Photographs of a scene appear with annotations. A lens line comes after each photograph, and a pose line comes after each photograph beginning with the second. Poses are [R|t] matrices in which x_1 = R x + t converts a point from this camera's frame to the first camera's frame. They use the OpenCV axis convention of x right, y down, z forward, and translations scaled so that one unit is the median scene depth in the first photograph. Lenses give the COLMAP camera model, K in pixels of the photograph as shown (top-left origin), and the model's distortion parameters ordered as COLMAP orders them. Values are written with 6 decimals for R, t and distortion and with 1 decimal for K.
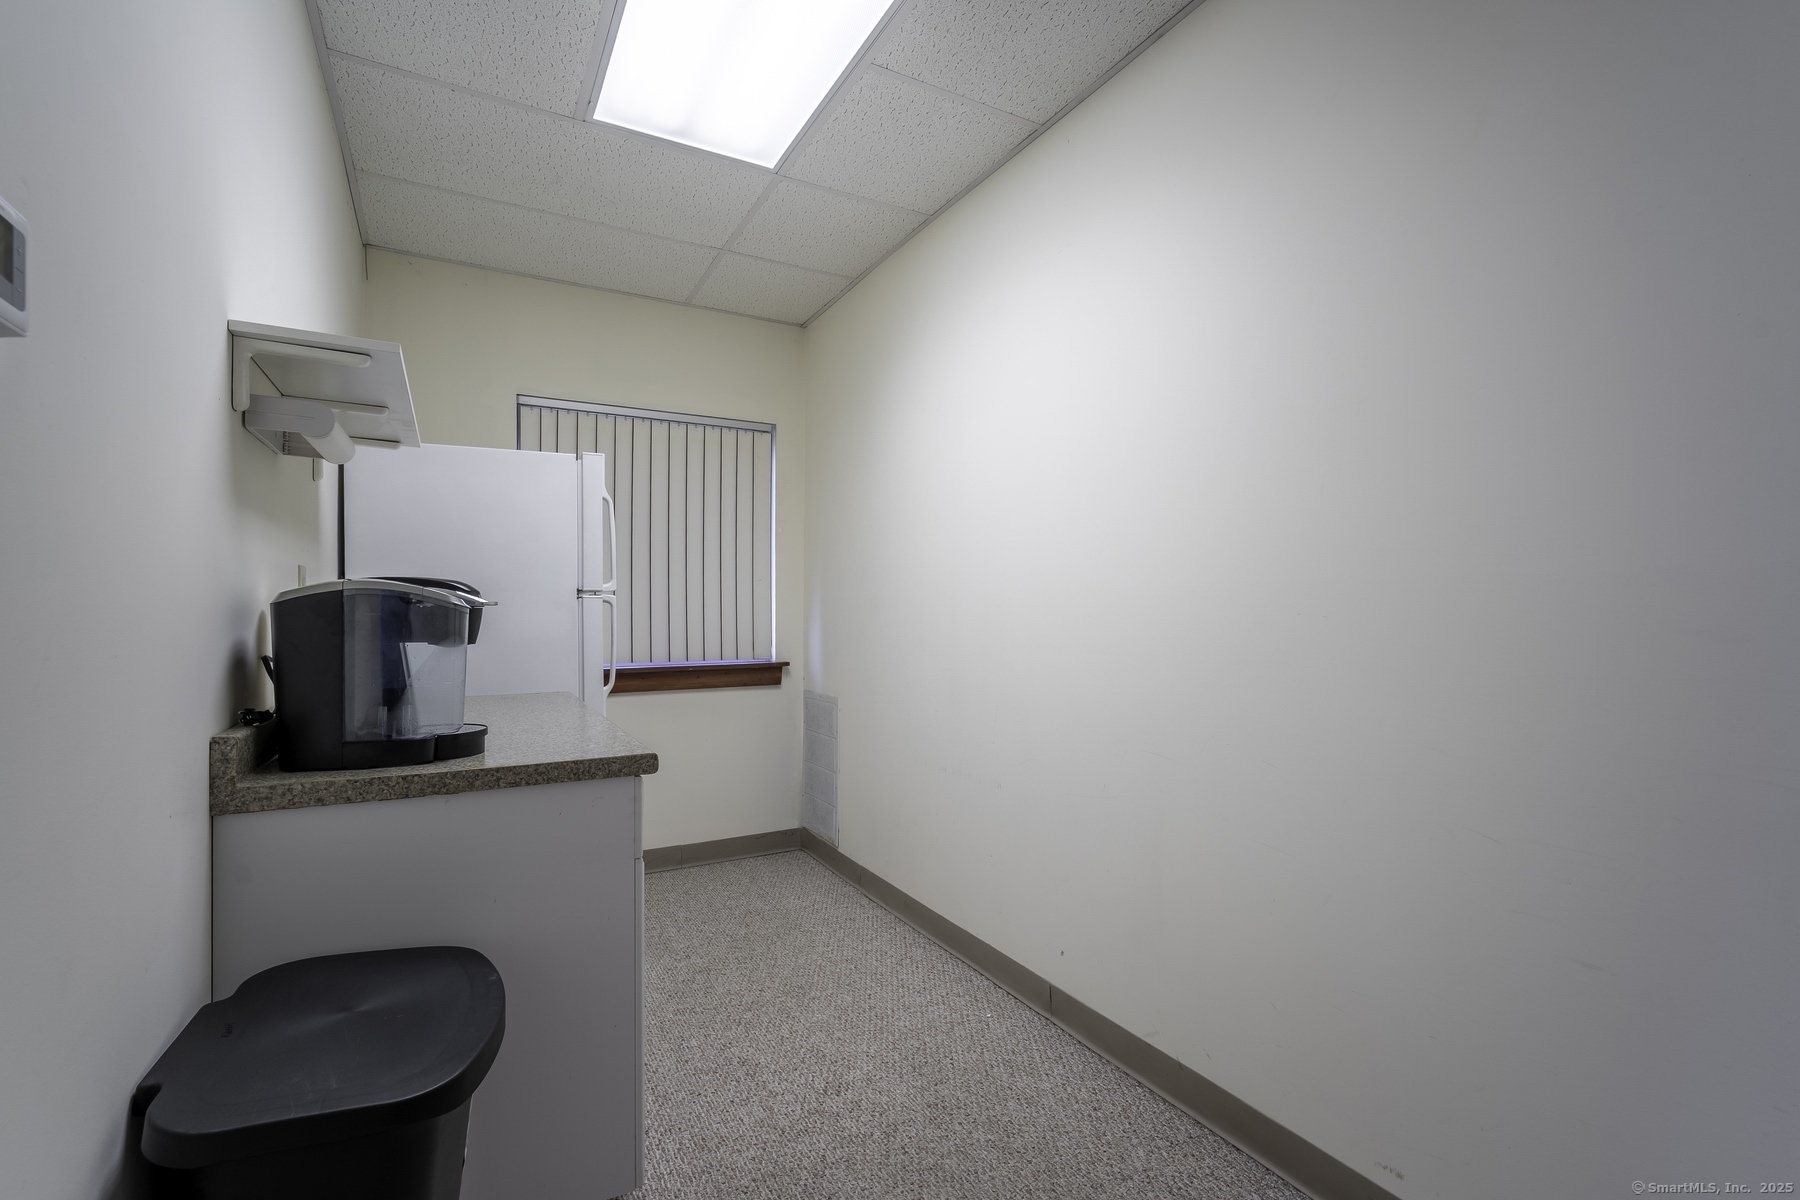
lens RADIAL K [[801.3, 0, 900.0], [0, 801.3, 600.0], [0, 0, 1]] dist [-0.002569, 0.000024]
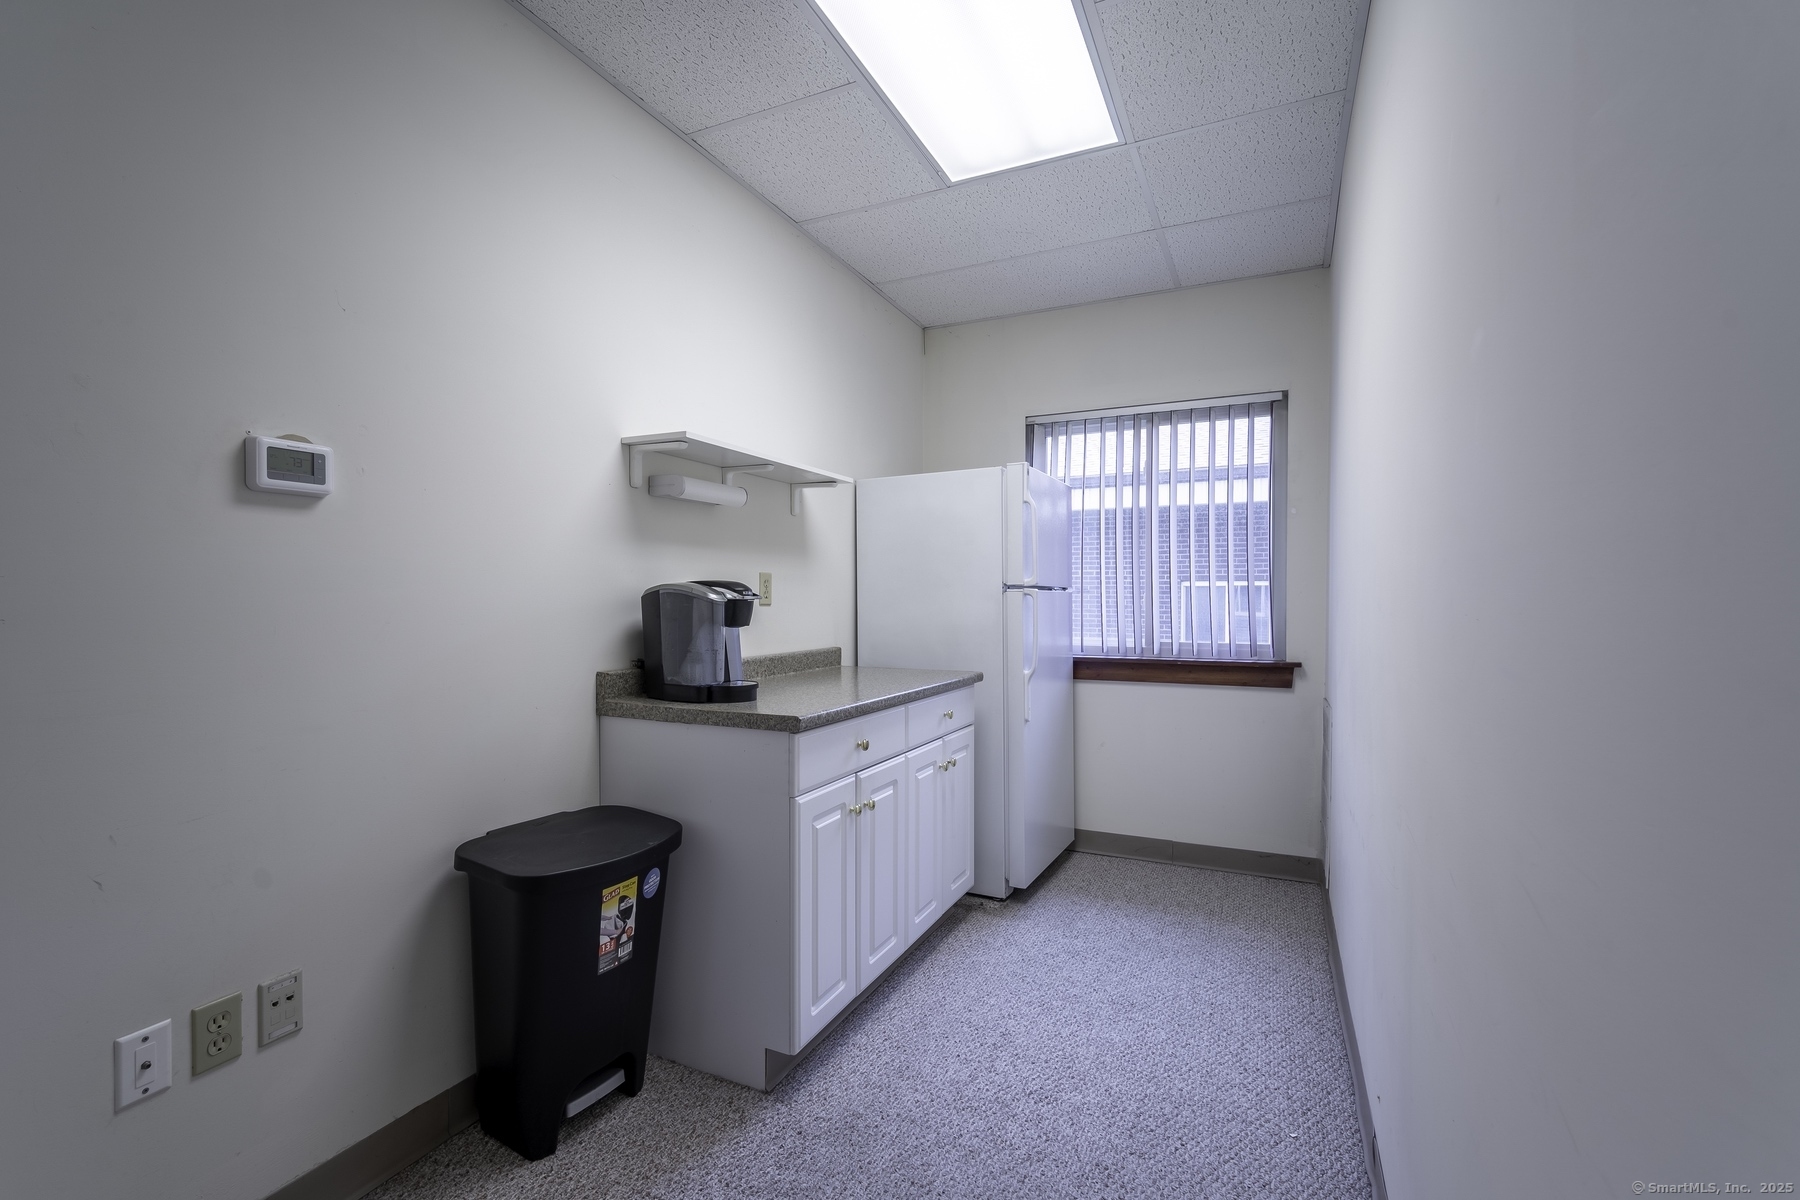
lens RADIAL K [[785.7, 0, 900.0], [0, 785.7, 600.0], [0, 0, 1]] dist [-0.001288, 0.000028]
pose [[0.579313, 0.000131, -0.815105, 0.458967], [0.008247, 0.999948, 0.006022, 0.001123], [0.815064, -0.010211, 0.579281, 0.242754]]
